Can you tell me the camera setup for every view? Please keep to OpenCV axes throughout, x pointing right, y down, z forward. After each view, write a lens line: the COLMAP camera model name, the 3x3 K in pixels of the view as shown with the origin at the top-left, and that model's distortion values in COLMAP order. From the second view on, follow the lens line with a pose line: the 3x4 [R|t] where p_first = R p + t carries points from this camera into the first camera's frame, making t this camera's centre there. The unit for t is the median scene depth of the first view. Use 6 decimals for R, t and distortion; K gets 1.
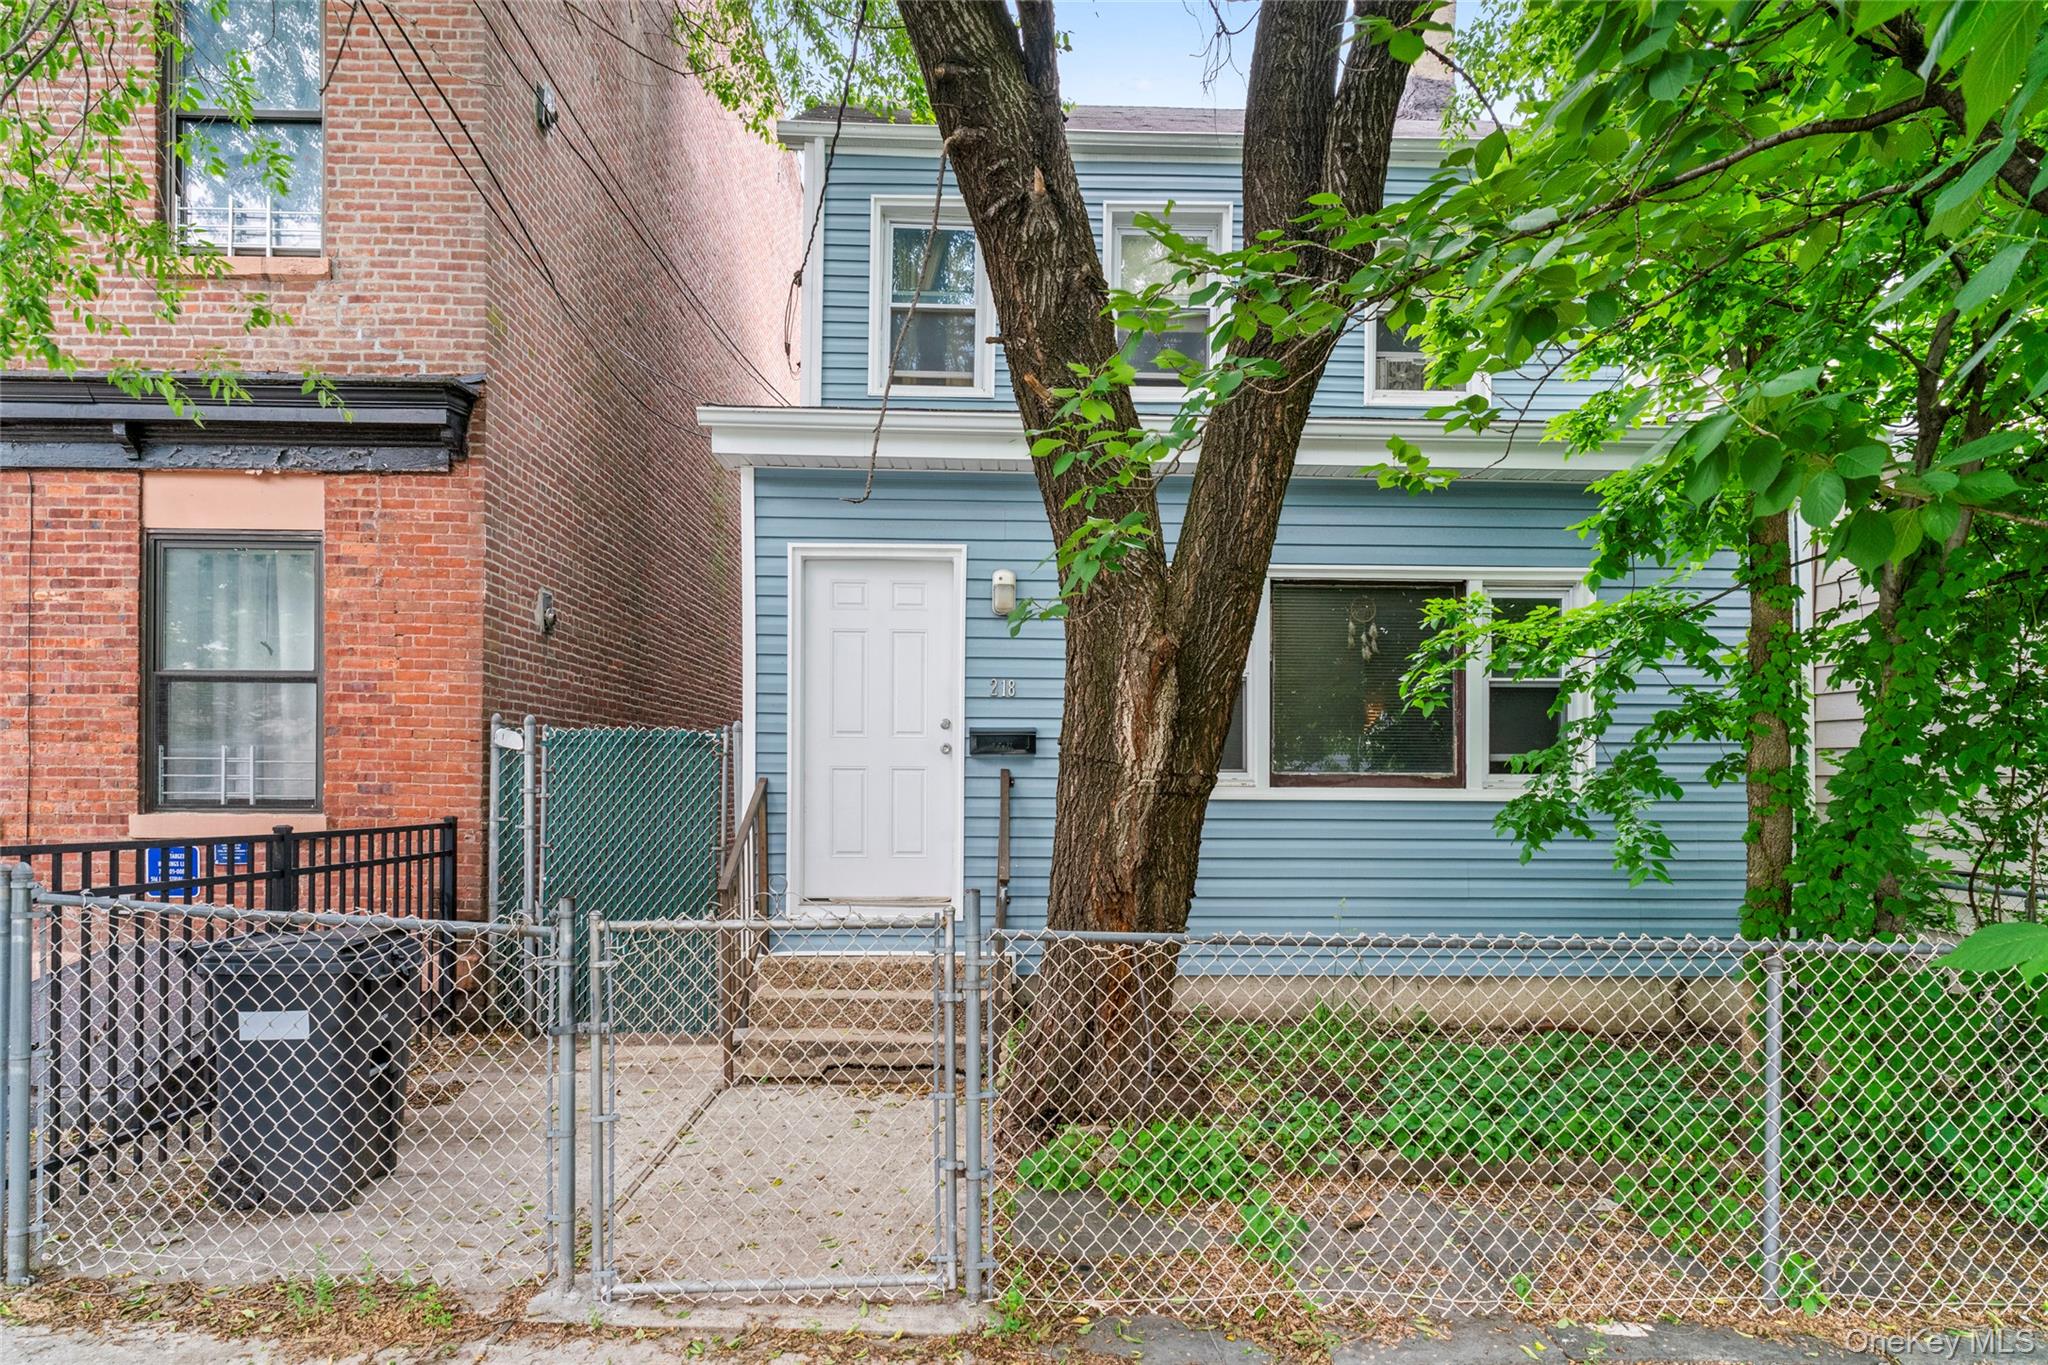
lens RADIAL K [[1095.8, 0, 1024.0], [0, 1095.8, 728.0], [0, 0, 1]] dist [0.001487, 0.000431]
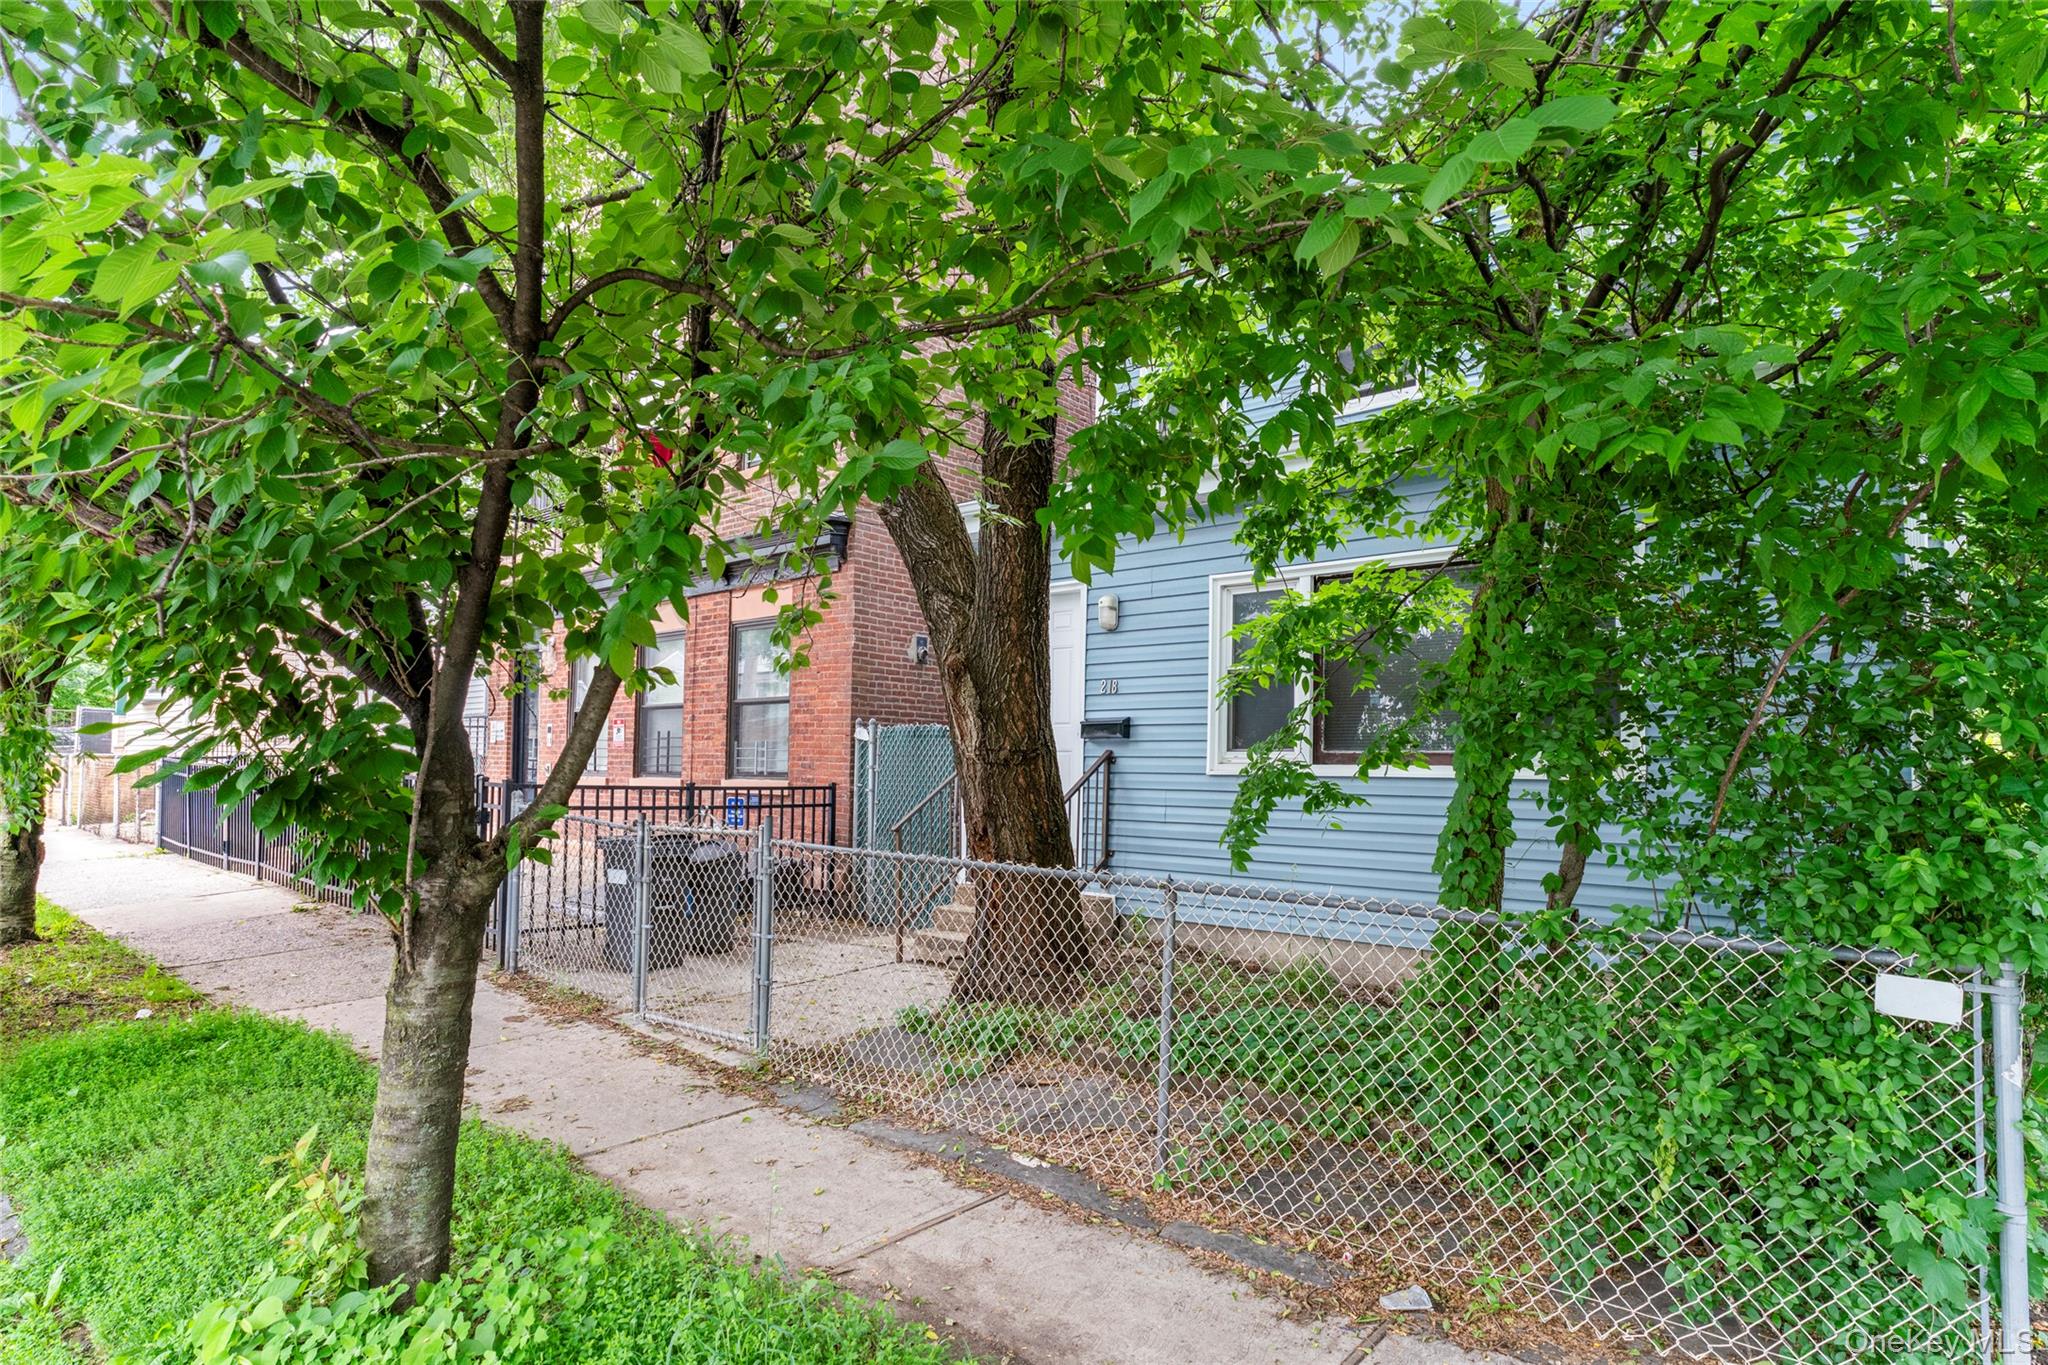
lens RADIAL K [[1066.0, 0, 1016.0], [0, 1066.0, 661.6], [0, 0, 1]] dist [0.000025, 0.000157]
pose [[0.744015, -0.064520, -0.665040, 0.731728], [0.029911, 0.997545, -0.063315, 0.009984], [0.667493, 0.027215, 0.744119, 0.001033]]
